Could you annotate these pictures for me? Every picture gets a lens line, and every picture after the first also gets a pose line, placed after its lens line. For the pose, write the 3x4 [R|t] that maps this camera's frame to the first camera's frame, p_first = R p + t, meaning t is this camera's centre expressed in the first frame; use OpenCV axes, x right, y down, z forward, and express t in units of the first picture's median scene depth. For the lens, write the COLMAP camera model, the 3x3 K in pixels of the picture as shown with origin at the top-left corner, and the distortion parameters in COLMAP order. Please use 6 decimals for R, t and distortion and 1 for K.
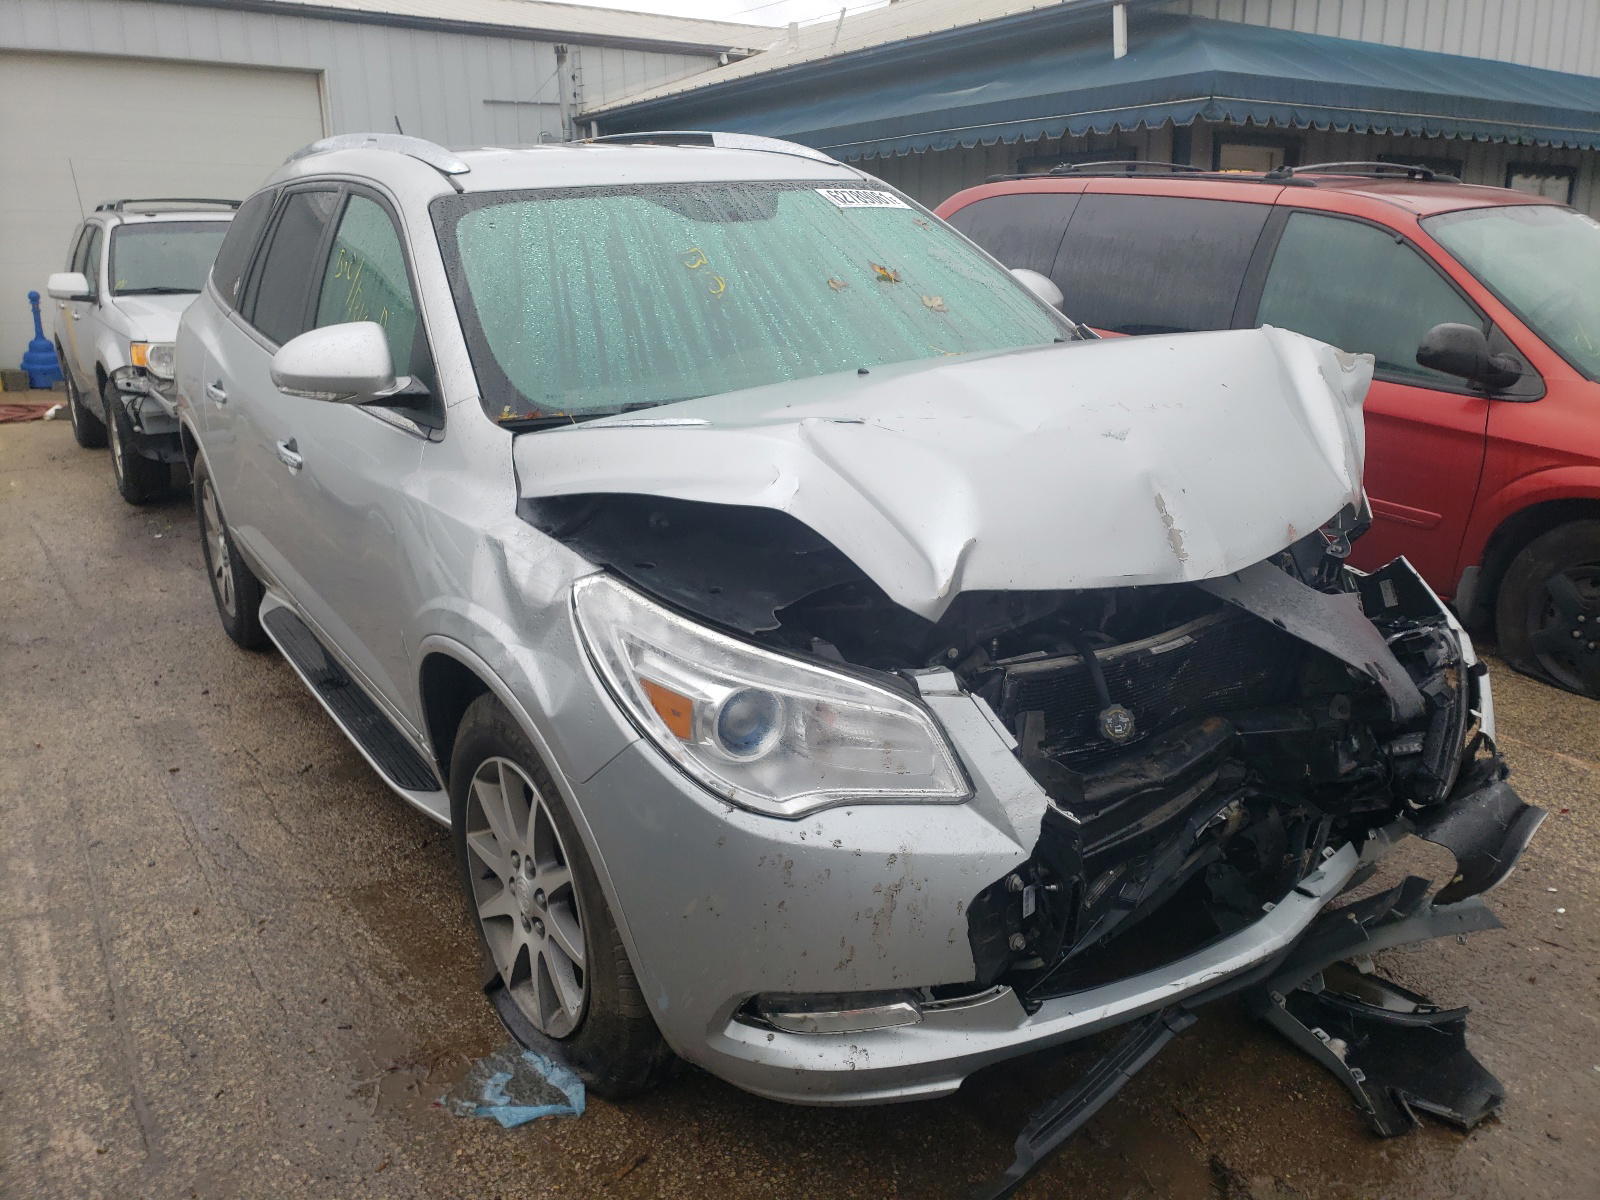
lens RADIAL K [[1213.2, 0, 798.9], [0, 1213.2, 548.6], [0, 0, 1]] dist [0.058075, -0.154090]
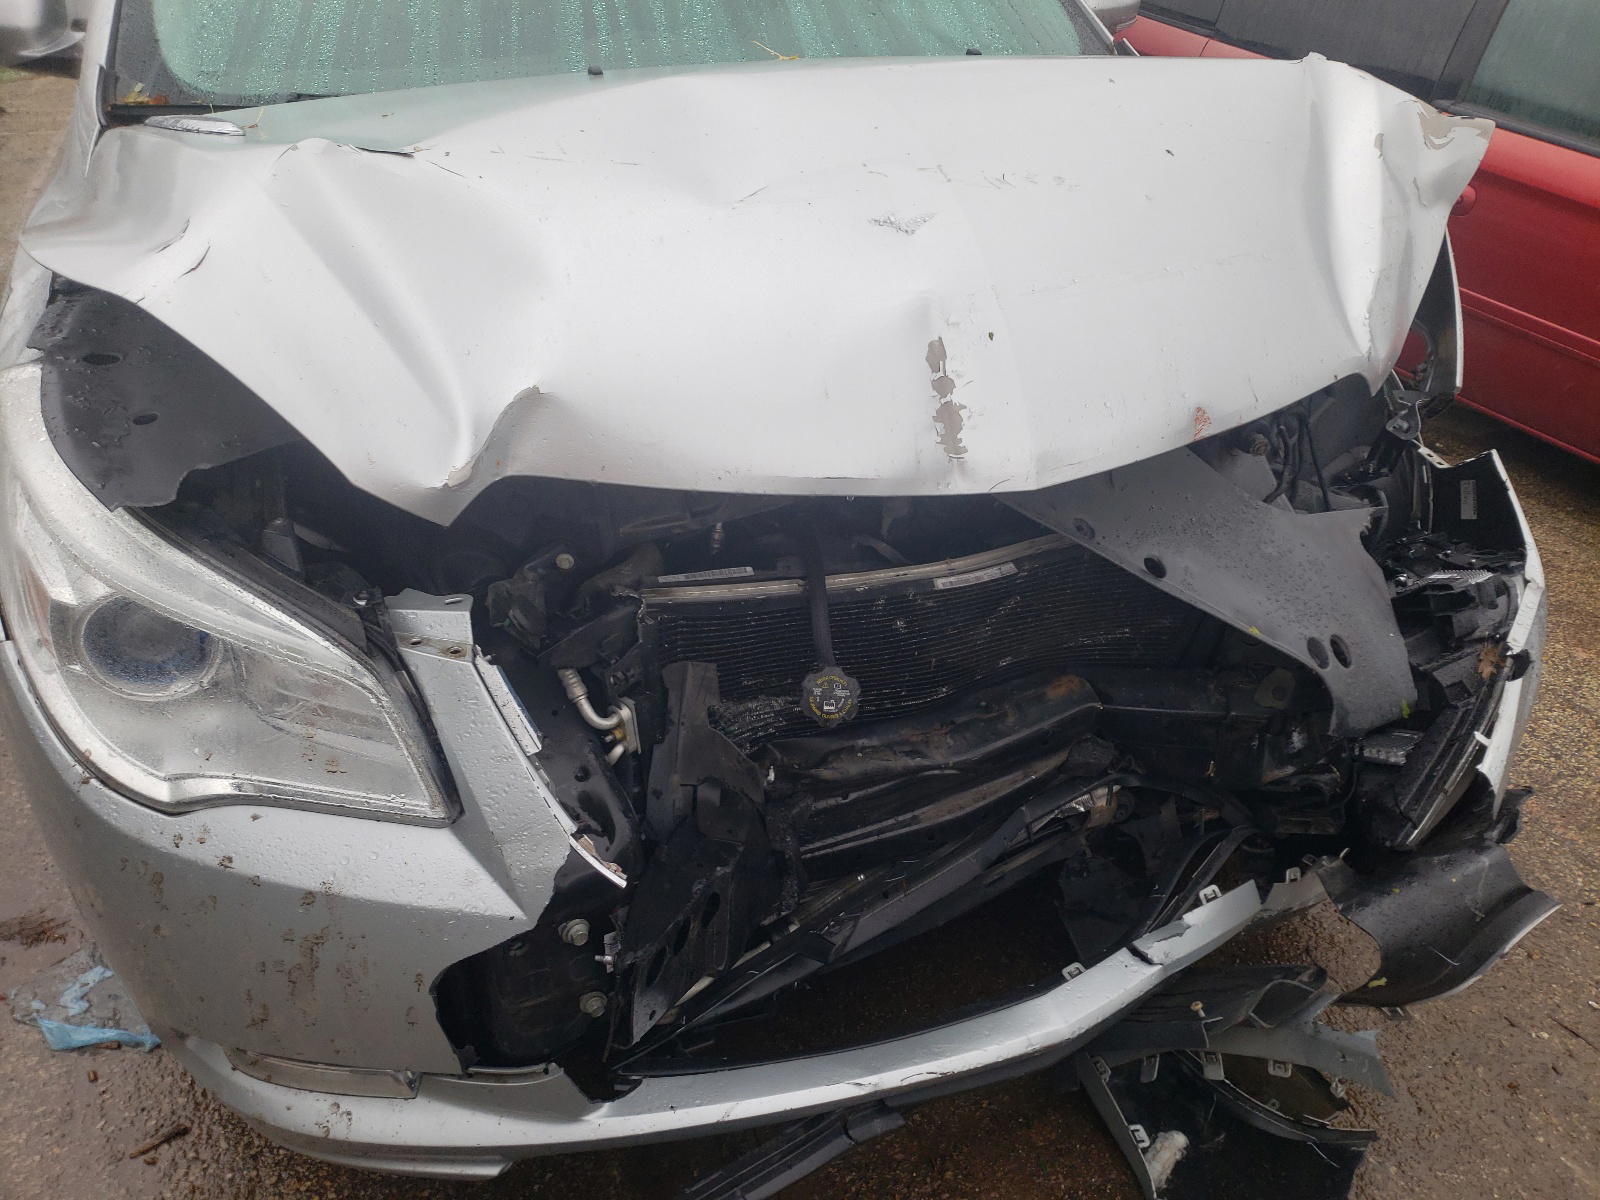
lens RADIAL K [[1269.6, 0, 823.9], [0, 1269.6, 600.9], [0, 0, 1]] dist [0.125962, -0.296654]
pose [[0.983205, 0.140240, -0.116792, 0.299214], [-0.107619, 0.962354, 0.249584, -0.063867], [0.147397, -0.232823, 0.961284, 0.338665]]
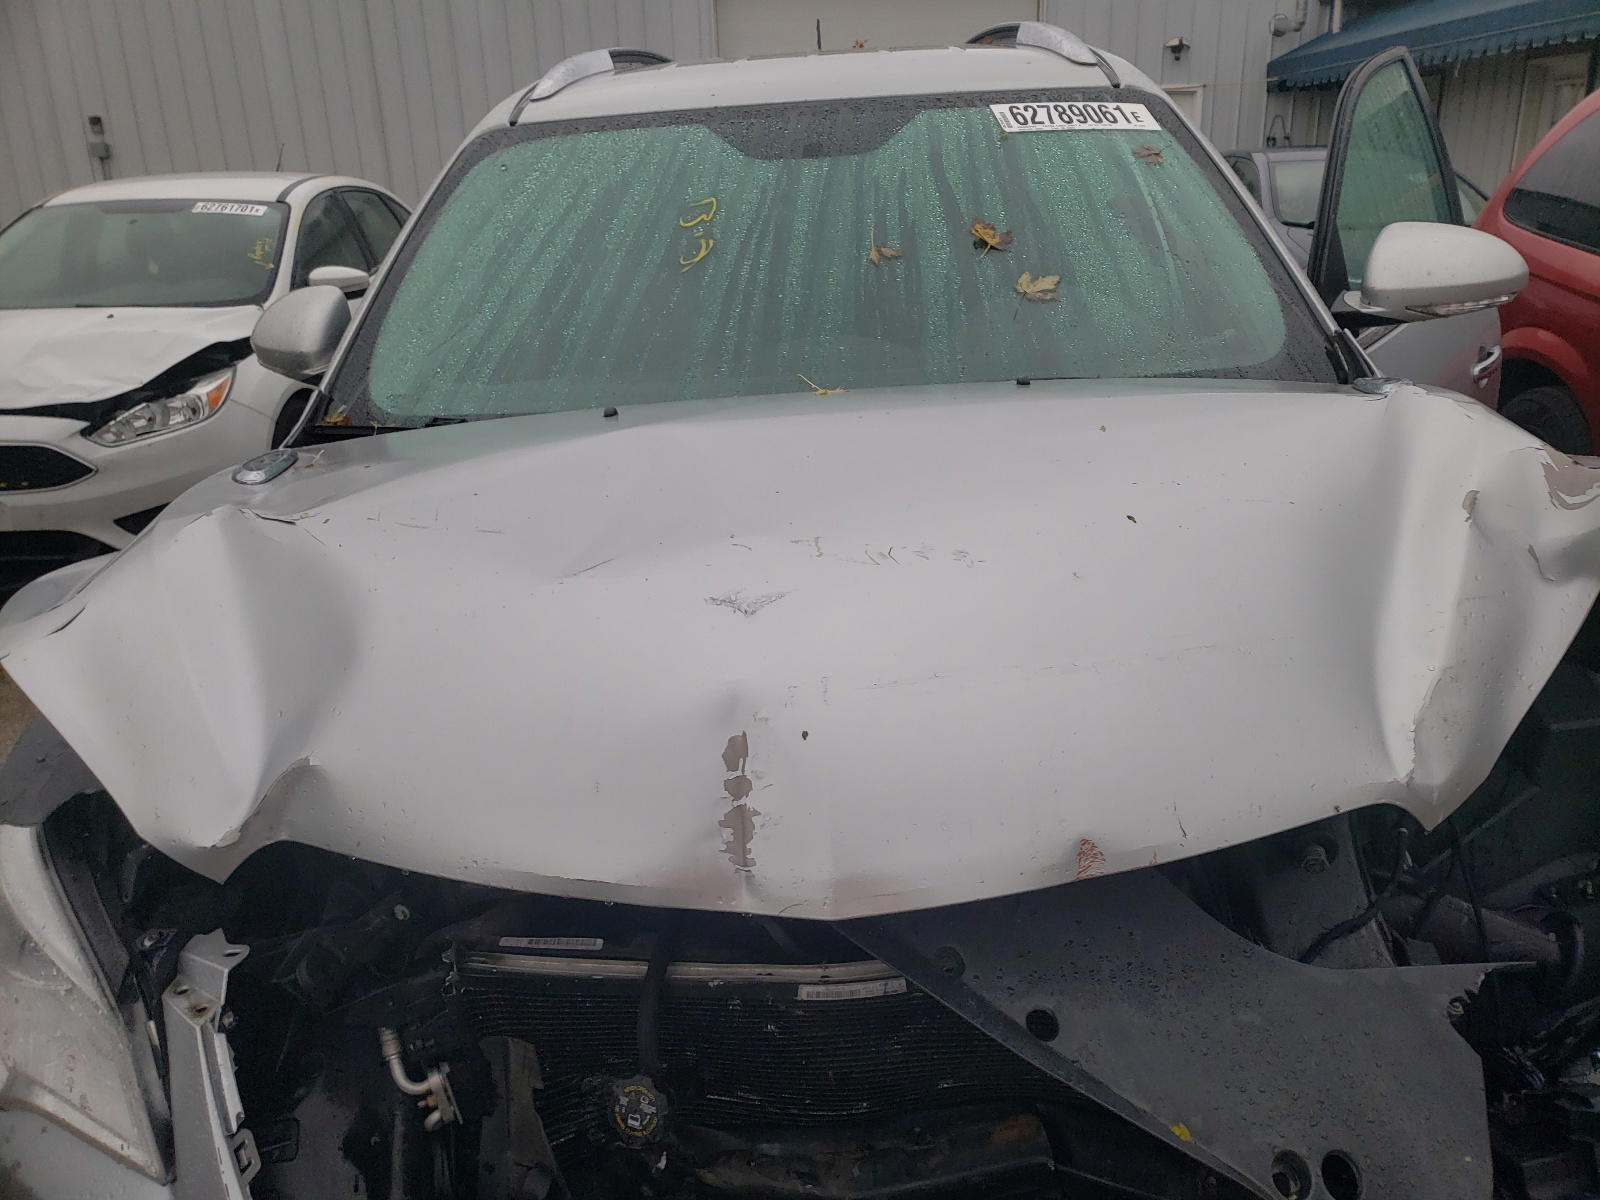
lens RADIAL K [[1240.2, 0, 798.4], [0, 1240.2, 583.0], [0, 0, 1]] dist [0.105059, -0.271304]
pose [[0.839716, 0.175982, -0.513720, 0.527564], [-0.127118, 0.983449, 0.129110, -0.165017], [0.527938, -0.043112, 0.848188, 0.506784]]
